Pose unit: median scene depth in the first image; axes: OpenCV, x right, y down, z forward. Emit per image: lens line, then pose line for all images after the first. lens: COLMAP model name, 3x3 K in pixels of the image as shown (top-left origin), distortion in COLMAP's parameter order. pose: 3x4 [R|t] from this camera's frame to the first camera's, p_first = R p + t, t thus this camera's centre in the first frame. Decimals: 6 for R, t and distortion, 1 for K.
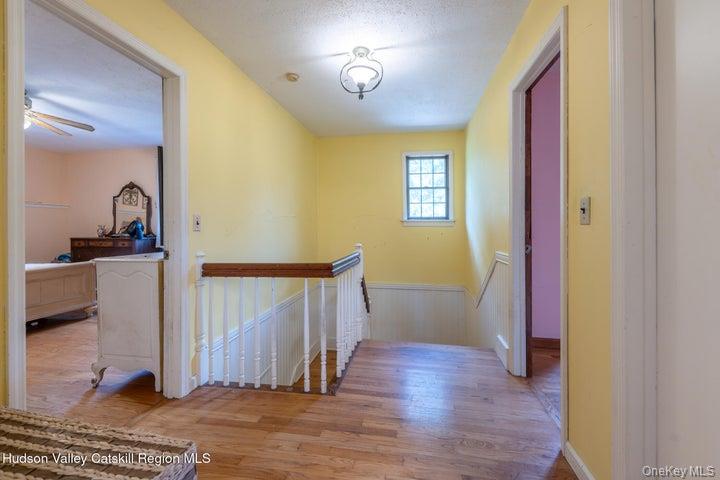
lens RADIAL K [[291.0, 0, 357.0], [0, 291.0, 228.4], [0, 0, 1]] dist [-0.000407, 0.000442]
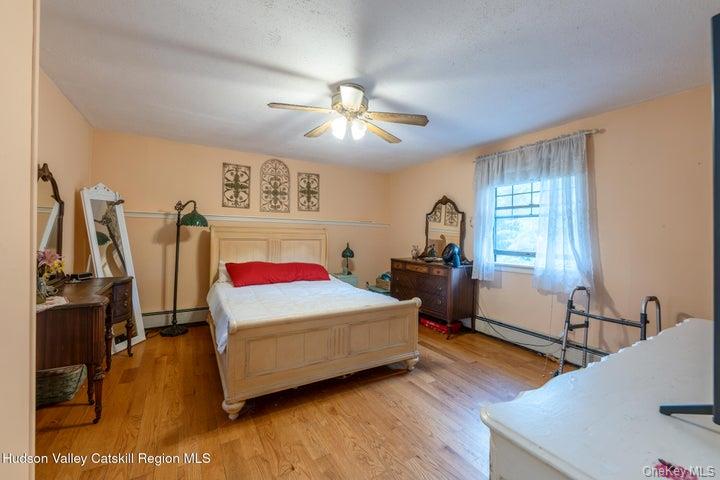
lens RADIAL K [[291.0, 0, 355.6], [0, 291.0, 237.7], [0, 0, 1]] dist [-0.000407, 0.000442]
pose [[0.640066, 0.022633, -0.767987, -0.313102], [-0.026178, 0.999628, 0.007642, -0.041450], [0.767874, 0.015213, 0.640420, 0.282159]]
